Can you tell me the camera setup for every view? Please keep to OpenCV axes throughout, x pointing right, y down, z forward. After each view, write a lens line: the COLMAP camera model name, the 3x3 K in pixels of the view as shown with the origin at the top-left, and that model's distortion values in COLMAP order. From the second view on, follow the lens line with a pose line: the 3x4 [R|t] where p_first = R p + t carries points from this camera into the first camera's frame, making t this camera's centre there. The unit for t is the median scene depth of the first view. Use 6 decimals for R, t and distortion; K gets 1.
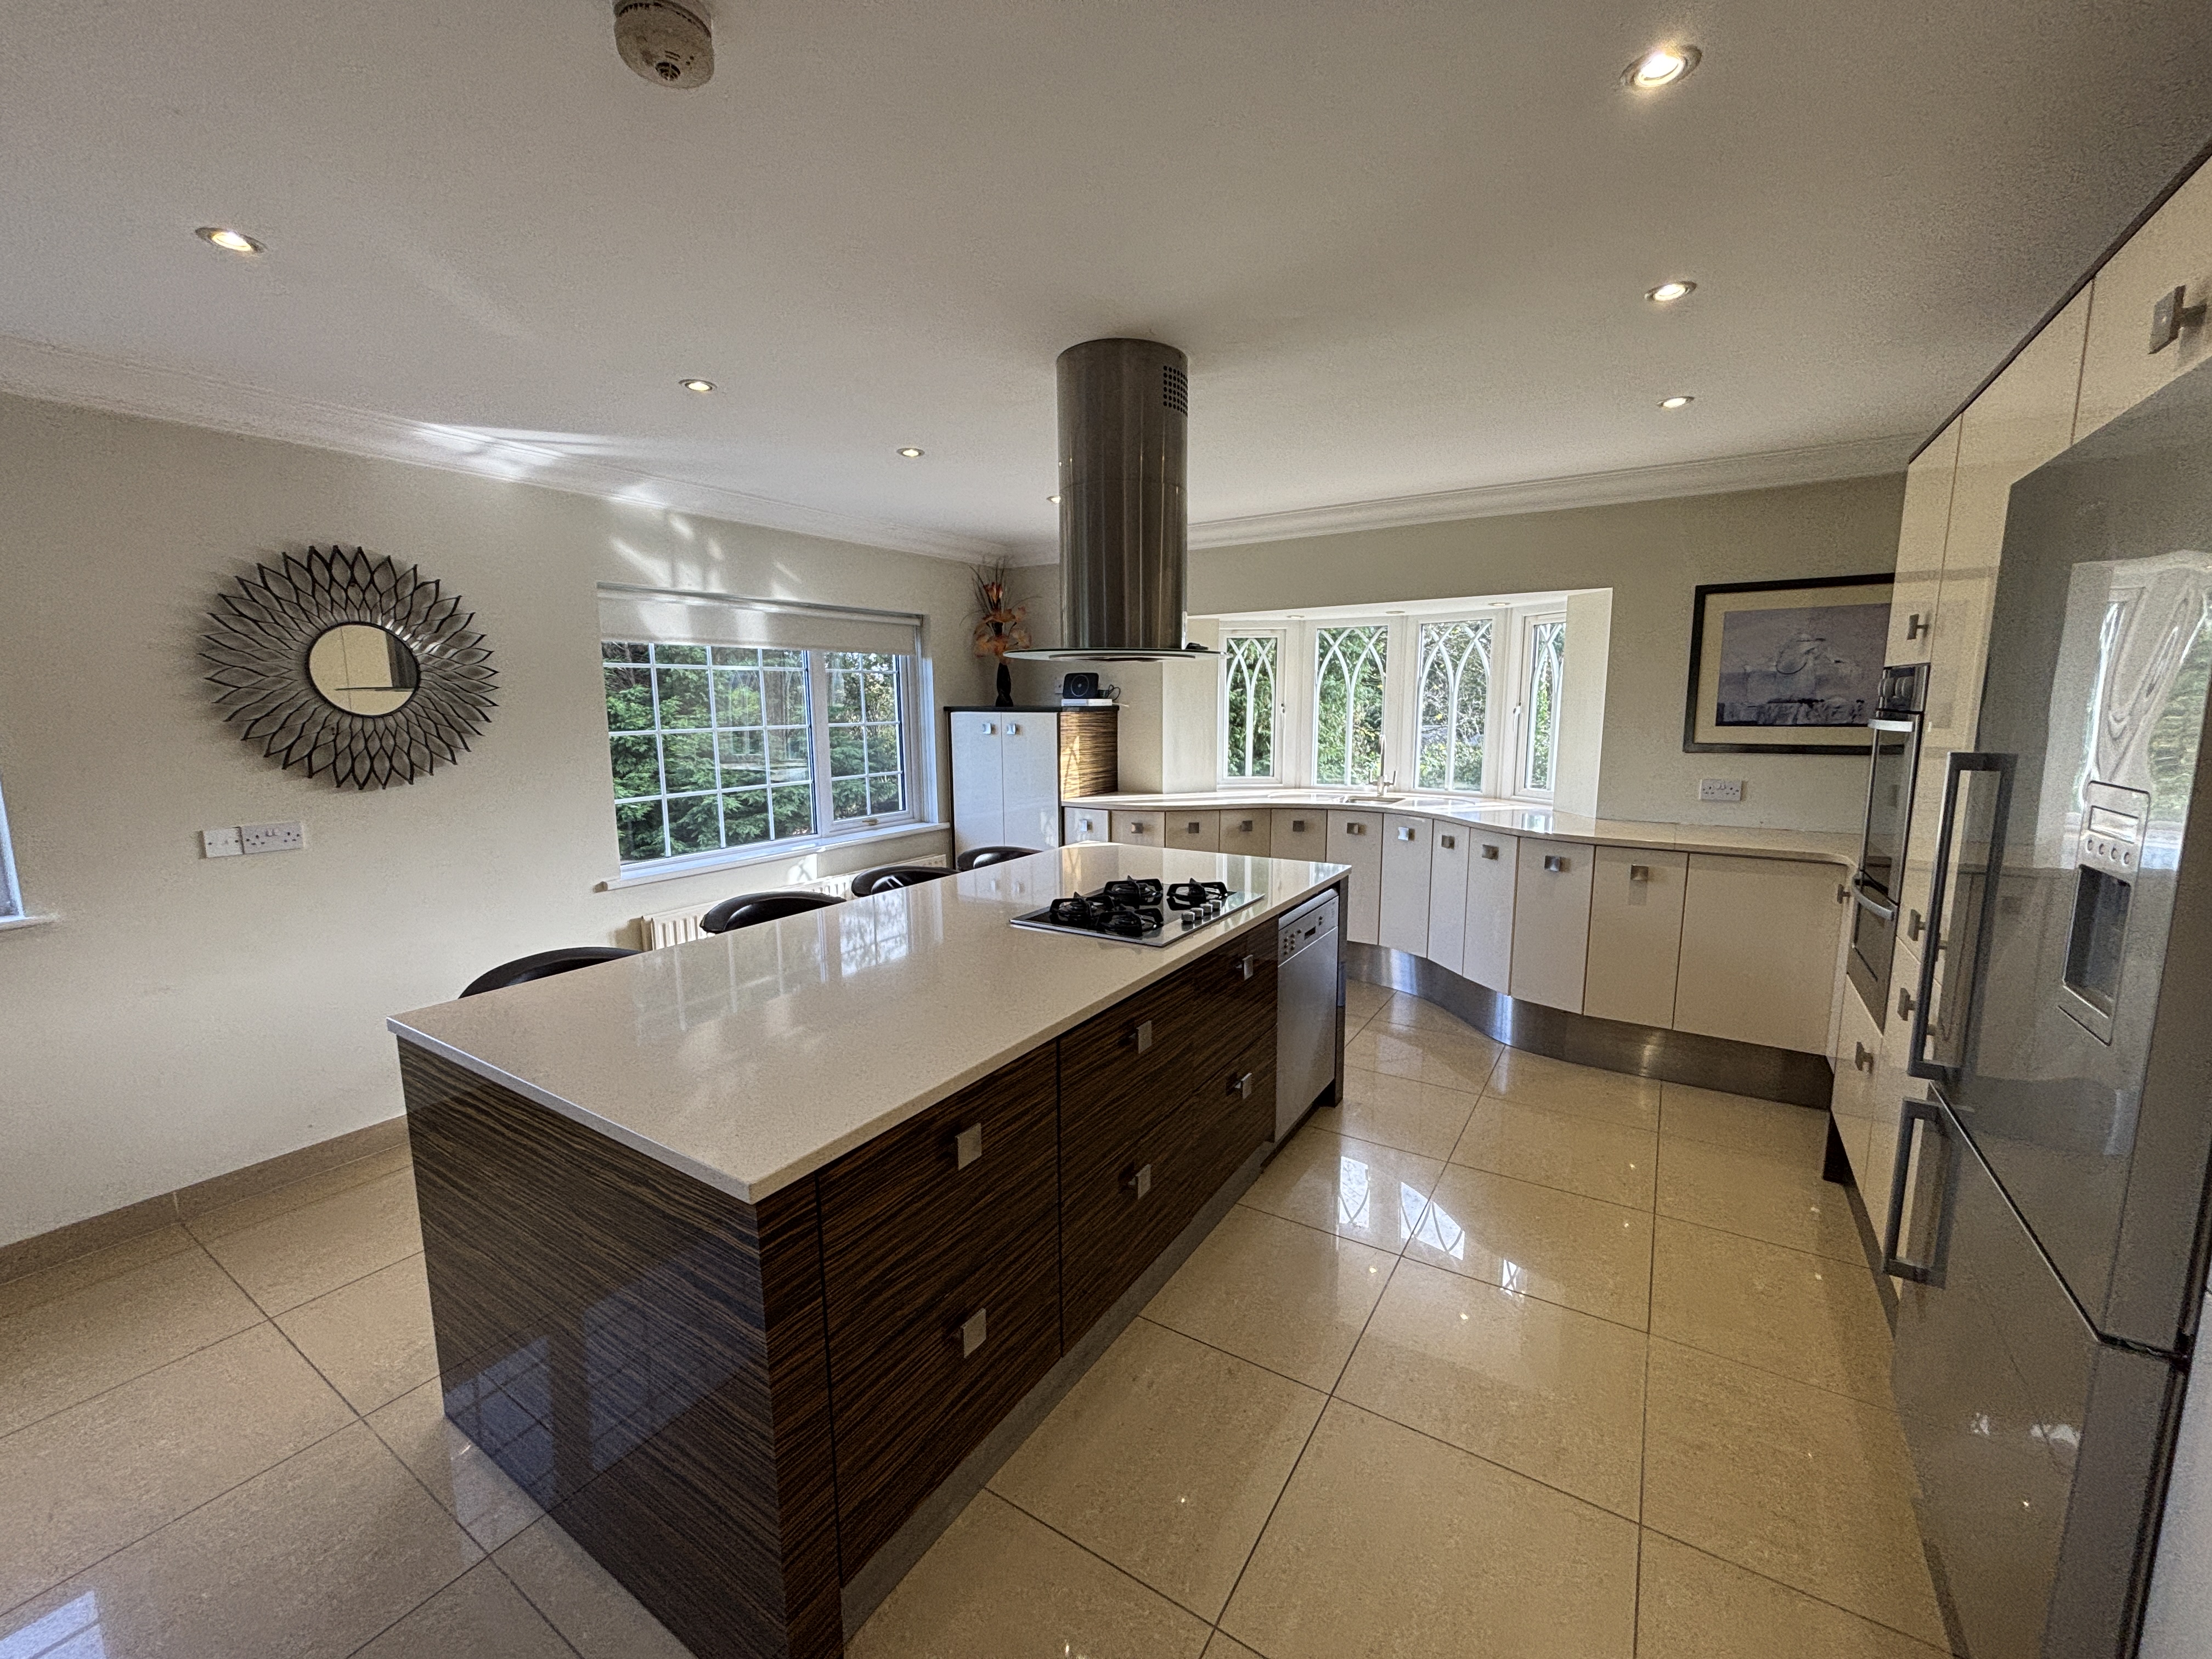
lens RADIAL K [[887.2, 0, 1104.0], [0, 887.2, 827.2], [0, 0, 1]] dist [0.010501, -0.000147]
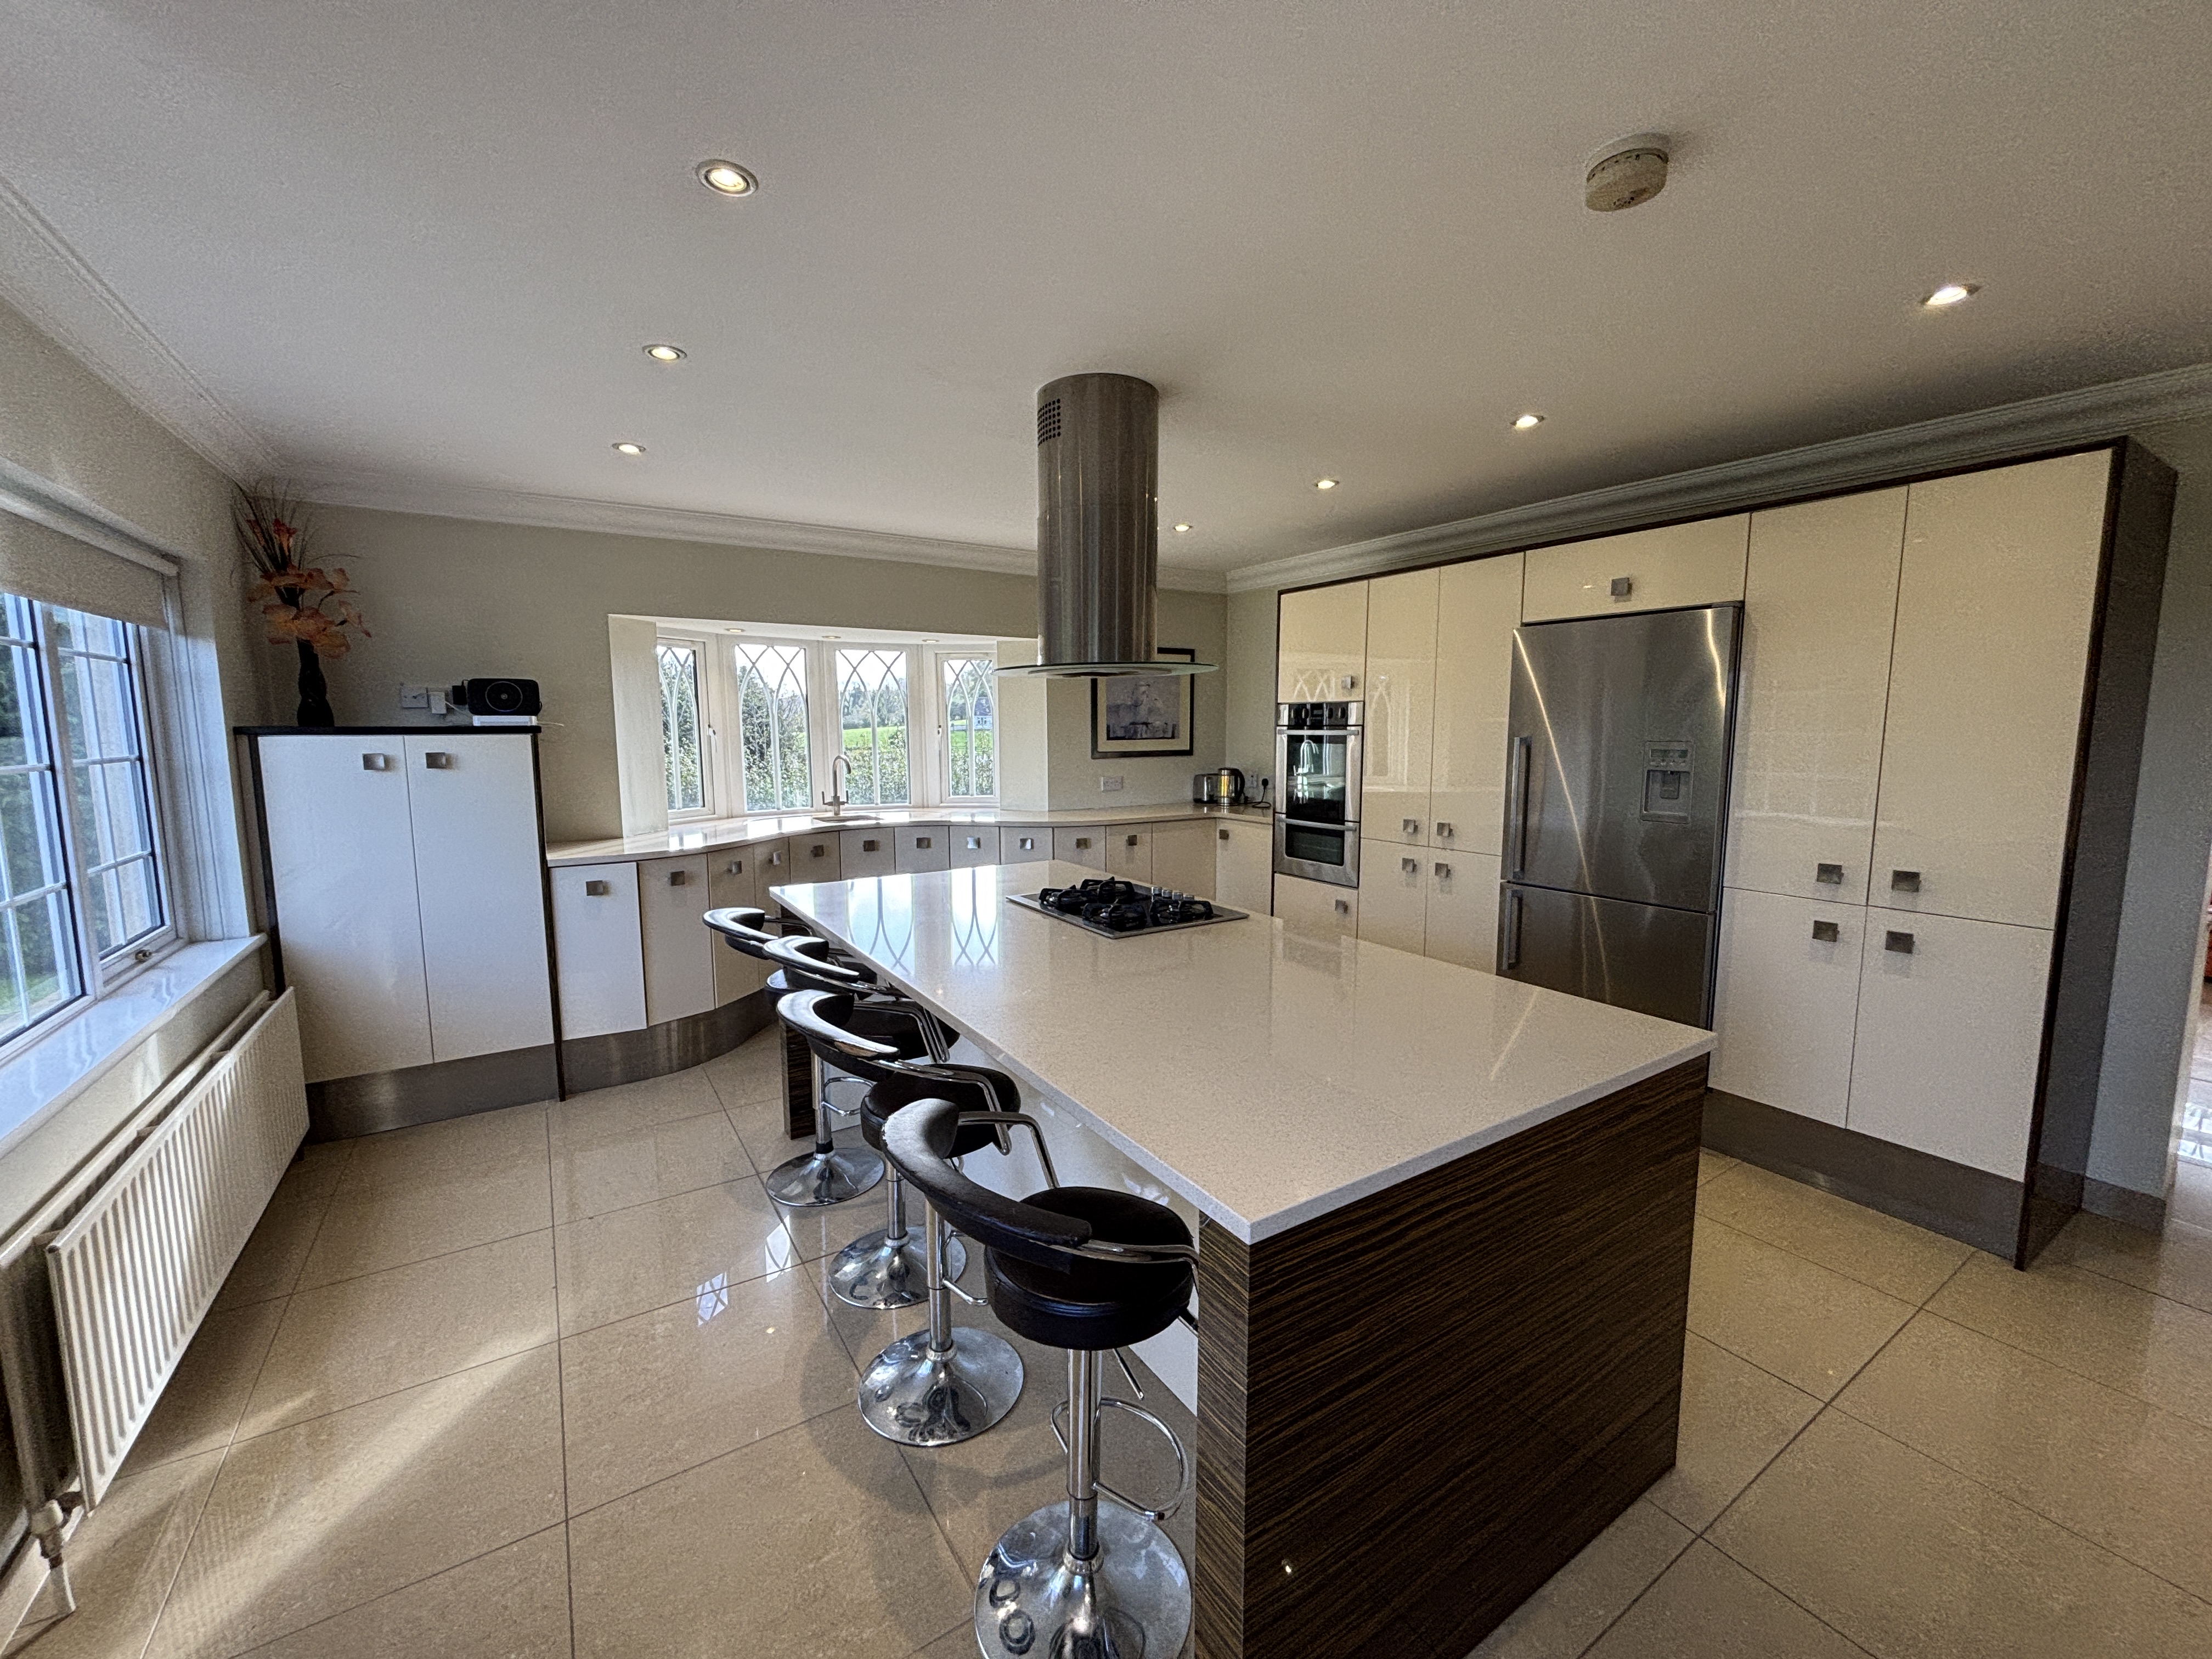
lens RADIAL K [[887.2, 0, 1104.0], [0, 887.2, 827.2], [0, 0, 1]] dist [0.010501, -0.000147]
pose [[0.411900, -0.099428, 0.905788, -0.521595], [0.129847, 0.990290, 0.049657, -0.034815], [-0.901930, 0.097160, 0.420811, 0.314201]]
